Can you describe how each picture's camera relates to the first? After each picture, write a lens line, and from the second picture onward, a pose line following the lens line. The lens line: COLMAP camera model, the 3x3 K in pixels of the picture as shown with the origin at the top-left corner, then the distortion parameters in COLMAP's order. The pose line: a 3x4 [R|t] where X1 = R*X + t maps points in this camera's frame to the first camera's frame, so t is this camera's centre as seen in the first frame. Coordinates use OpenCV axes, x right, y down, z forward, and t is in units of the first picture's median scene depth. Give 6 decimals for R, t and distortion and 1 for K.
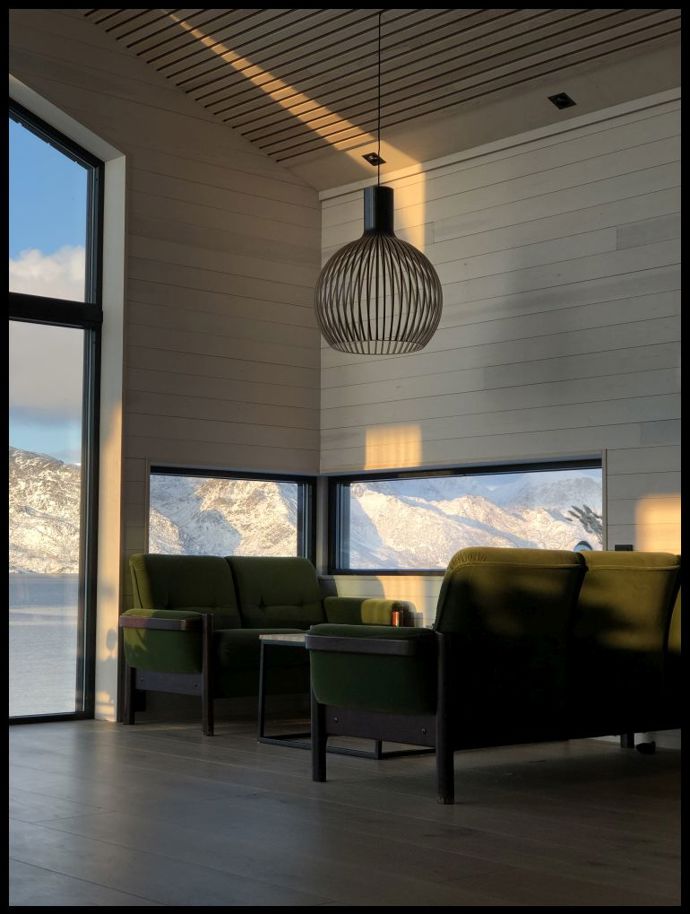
lens RADIAL K [[1482.0, 0, 345.0], [0, 1482.0, 457.0], [0, 0, 1]] dist [-0.019906, 0.037931]
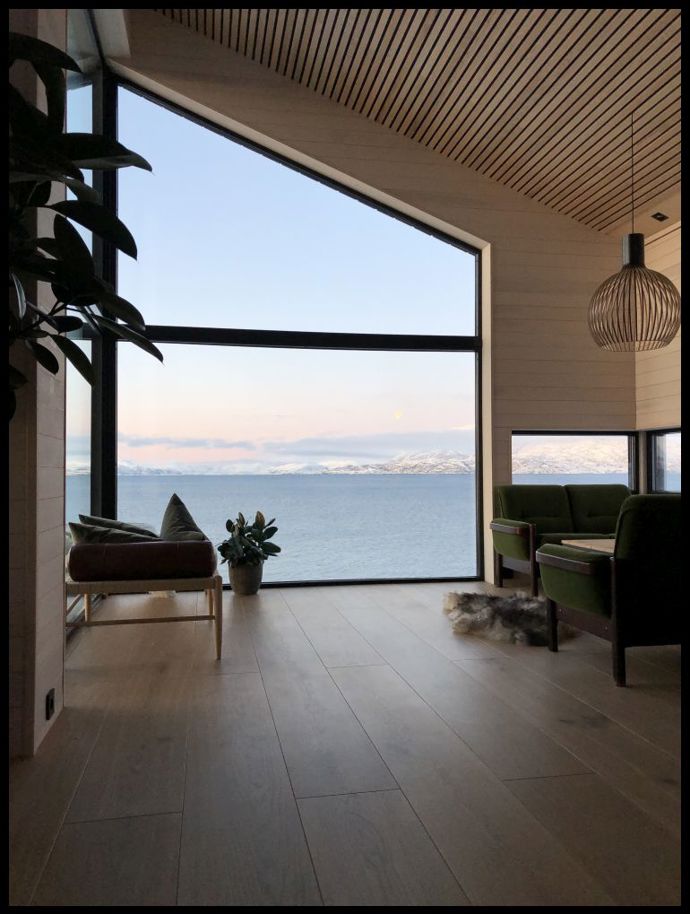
lens RADIAL K [[748.8, 0, 345.0], [0, 748.8, 457.0], [0, 0, 1]] dist [0.038107, 0.000528]
pose [[0.866068, -0.025907, -0.499254, 0.123868], [0.051310, 0.997989, 0.037222, -0.005829], [0.497286, -0.057854, 0.865656, 0.181744]]
